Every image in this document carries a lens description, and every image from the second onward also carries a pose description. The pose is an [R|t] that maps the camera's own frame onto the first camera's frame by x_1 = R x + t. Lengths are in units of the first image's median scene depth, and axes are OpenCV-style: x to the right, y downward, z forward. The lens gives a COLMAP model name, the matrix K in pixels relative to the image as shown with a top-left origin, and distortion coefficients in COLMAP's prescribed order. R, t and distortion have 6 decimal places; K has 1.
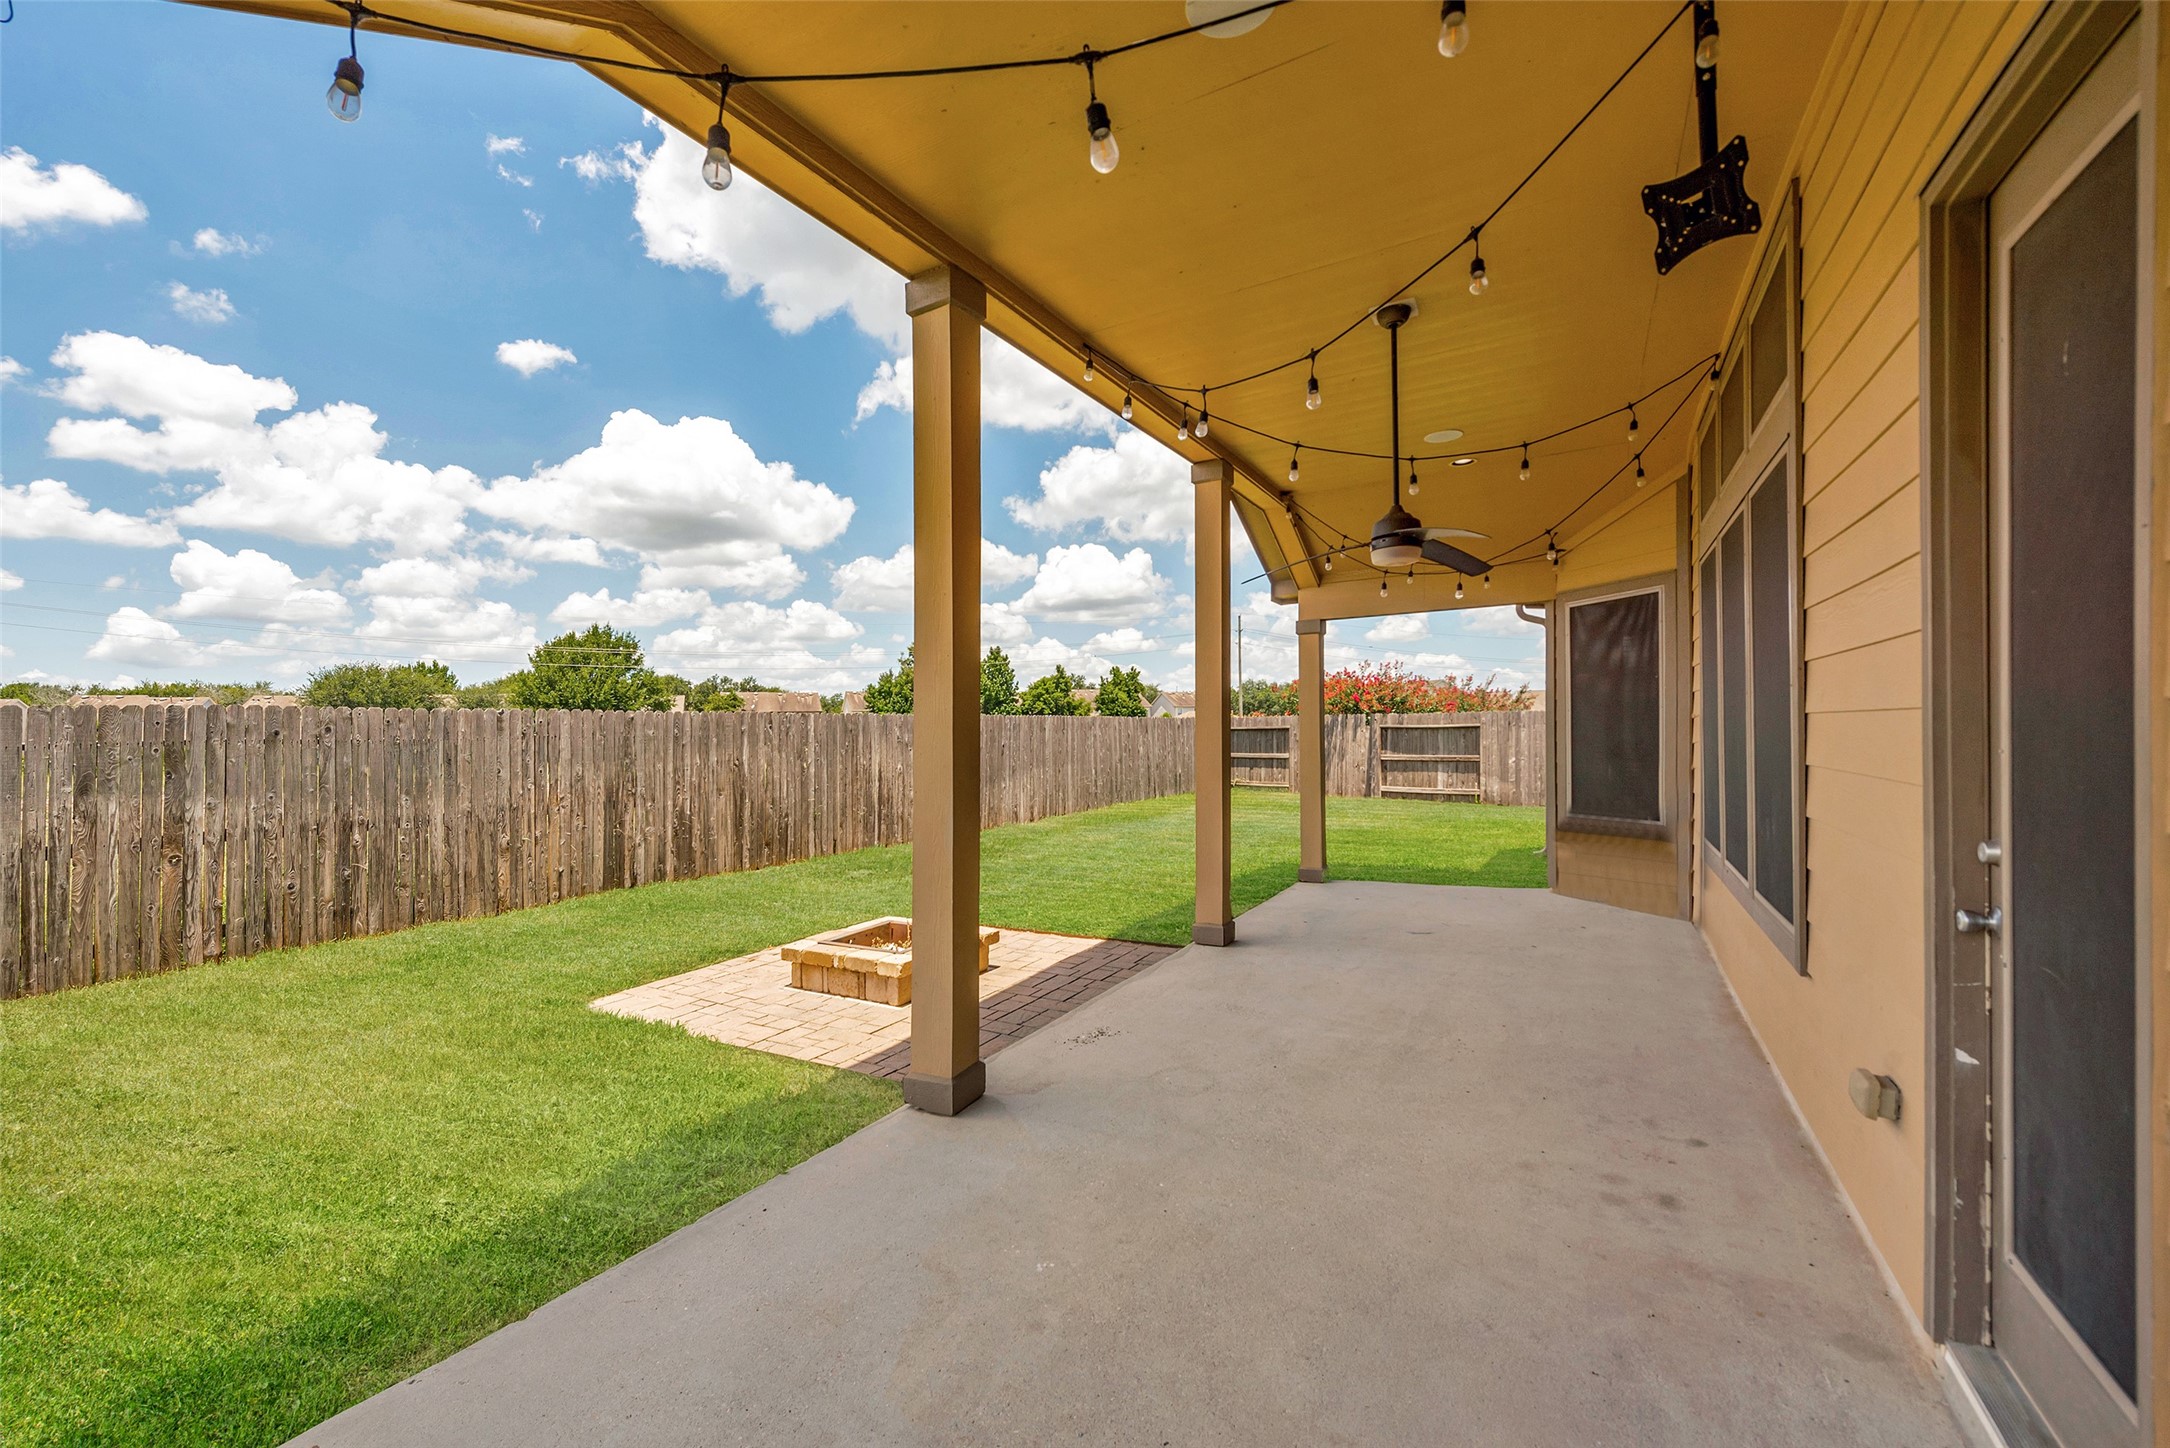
lens RADIAL K [[861.4, 0, 1064.4], [0, 861.4, 723.6], [0, 0, 1]] dist [-0.003511, -0.003236]
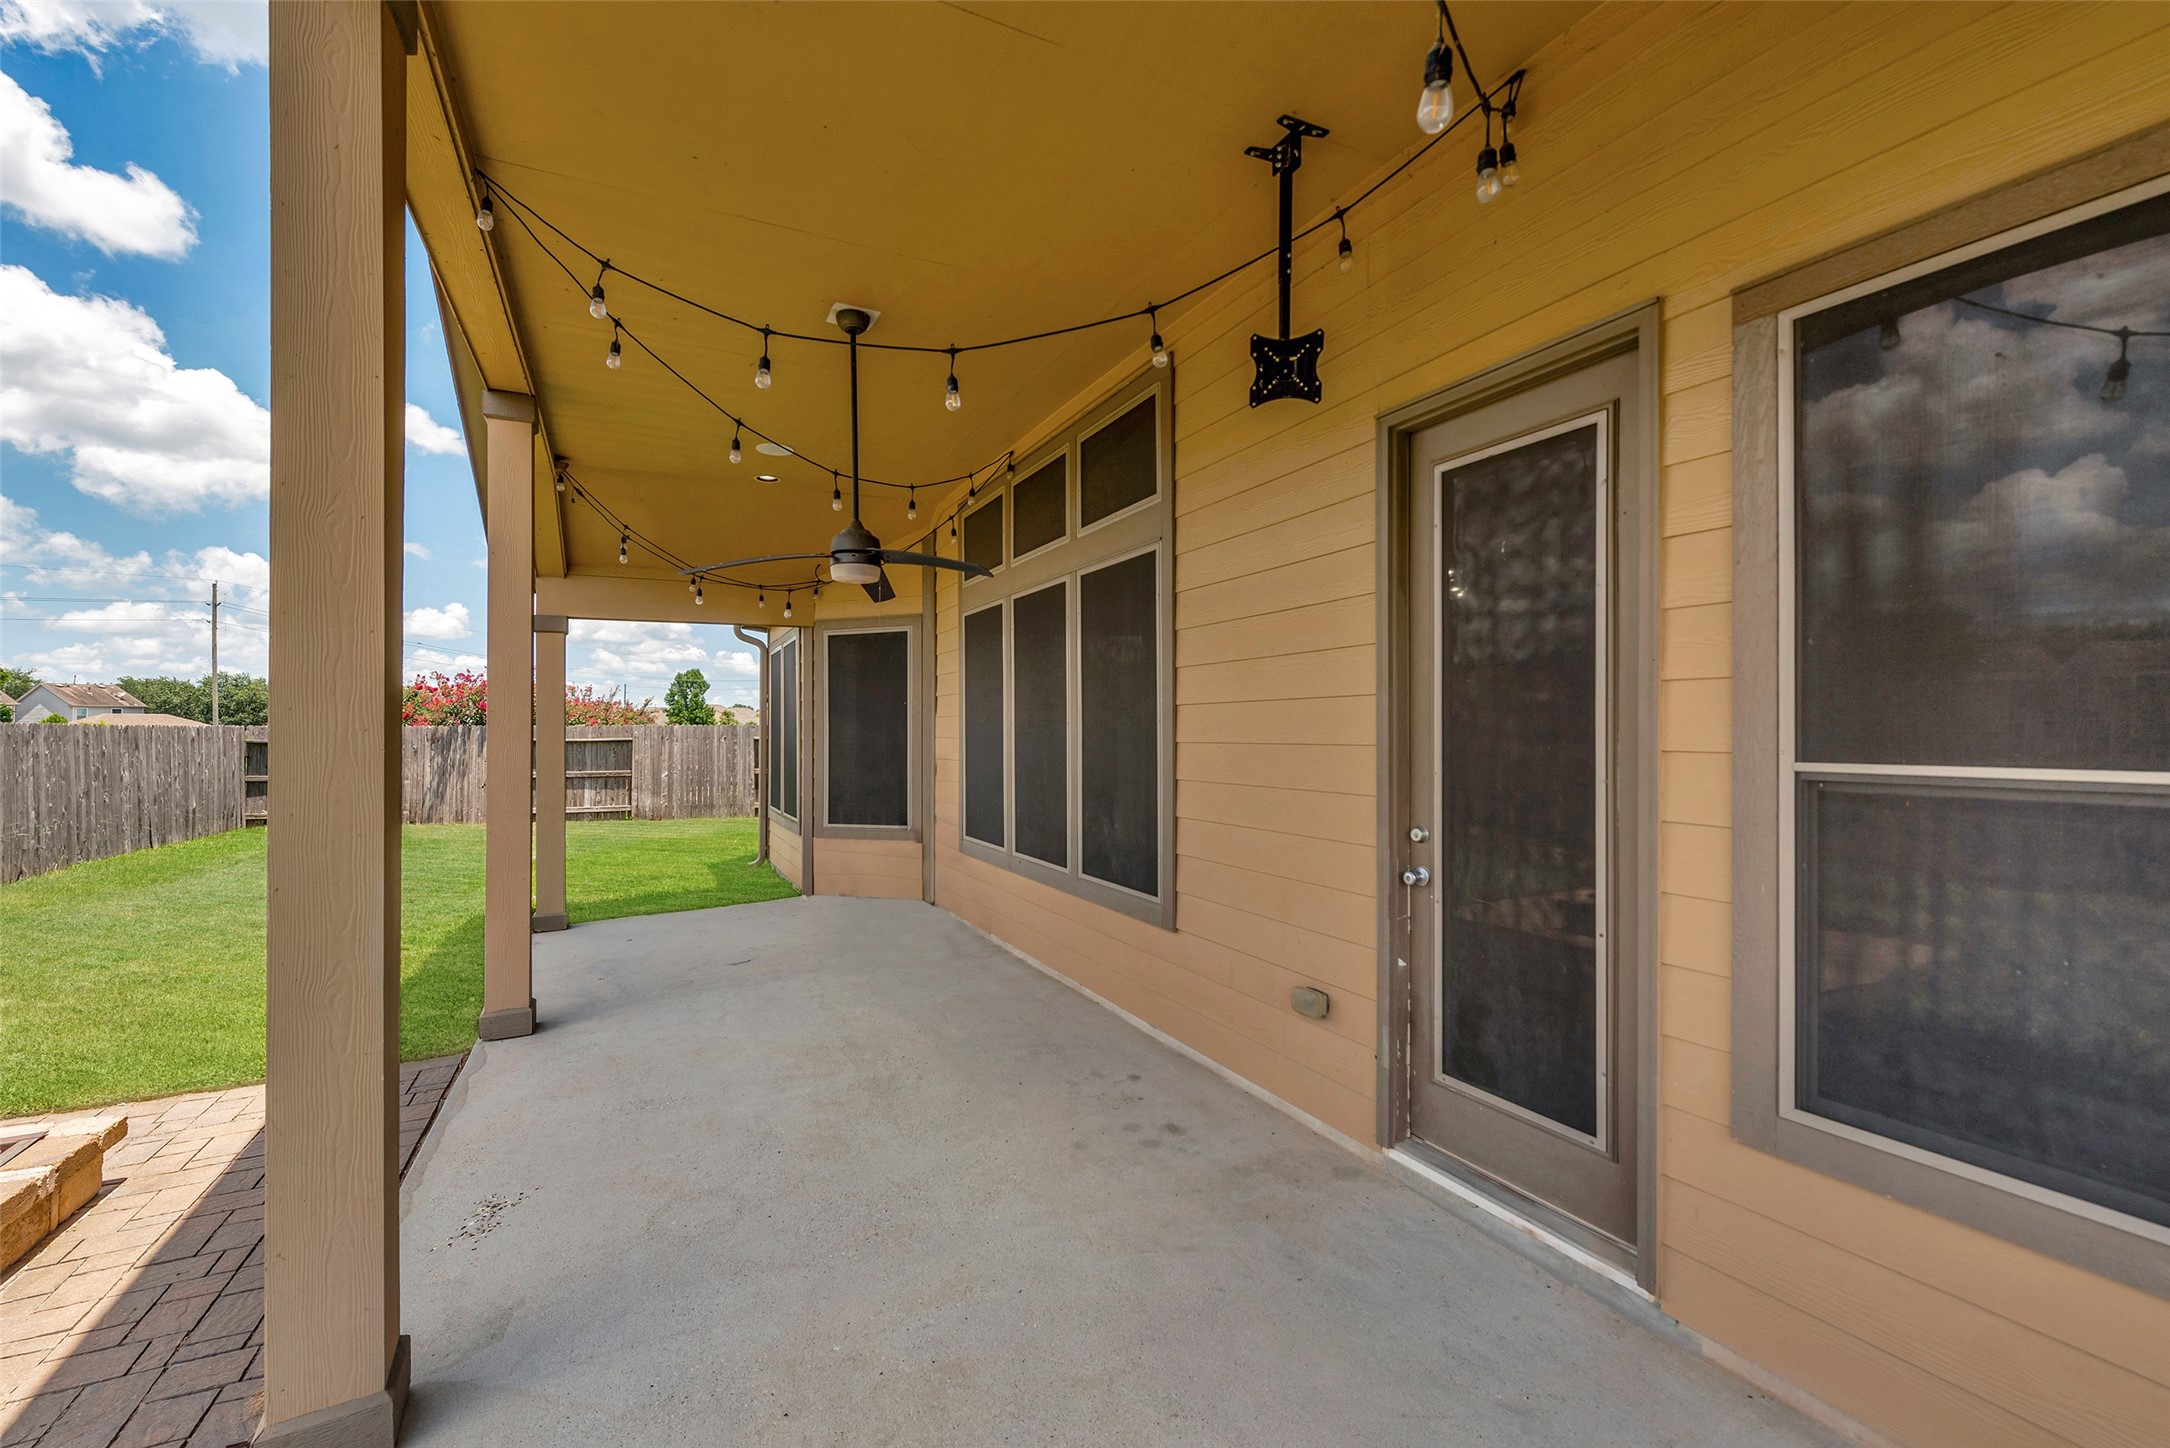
lens RADIAL K [[861.4, 0, 1071.2], [0, 861.4, 740.6], [0, 0, 1]] dist [-0.003511, -0.003236]
pose [[0.557552, 0.002873, 0.830137, -0.142247], [-0.007651, 0.999969, 0.001677, -0.005963], [-0.830107, -0.007286, 0.557556, 0.135350]]
